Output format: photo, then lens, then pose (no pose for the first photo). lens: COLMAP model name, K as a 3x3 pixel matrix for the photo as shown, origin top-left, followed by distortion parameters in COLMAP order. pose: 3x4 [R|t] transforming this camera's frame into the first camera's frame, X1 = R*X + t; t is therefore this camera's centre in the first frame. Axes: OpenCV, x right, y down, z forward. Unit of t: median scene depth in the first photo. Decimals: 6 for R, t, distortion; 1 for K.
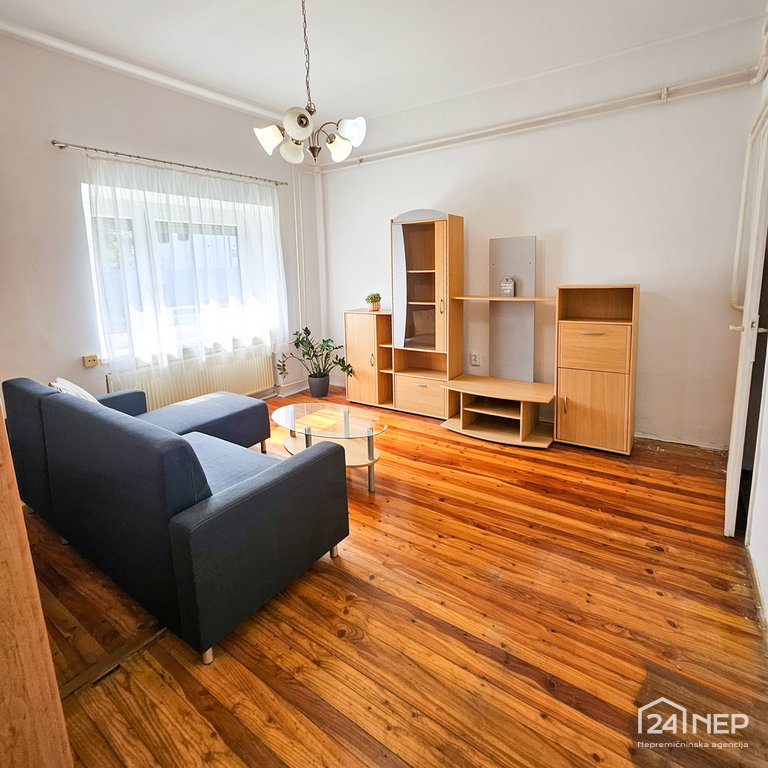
lens RADIAL K [[414.7, 0, 386.7], [0, 414.7, 330.6], [0, 0, 1]] dist [-0.001159, -0.002062]
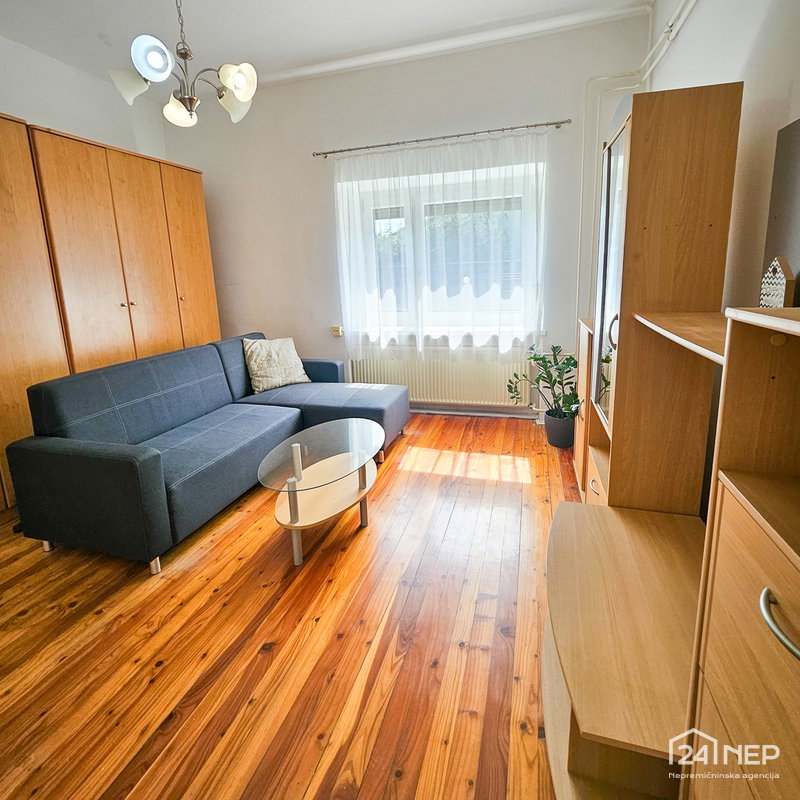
lens RADIAL K [[430.3, 0, 408.2], [0, 430.3, 348.0], [0, 0, 1]] dist [0.002744, -0.003731]
pose [[0.331018, 0.188366, -0.924633, 0.709544], [-0.121738, 0.980210, 0.156106, -0.132081], [0.935739, 0.060889, 0.347398, 0.982800]]
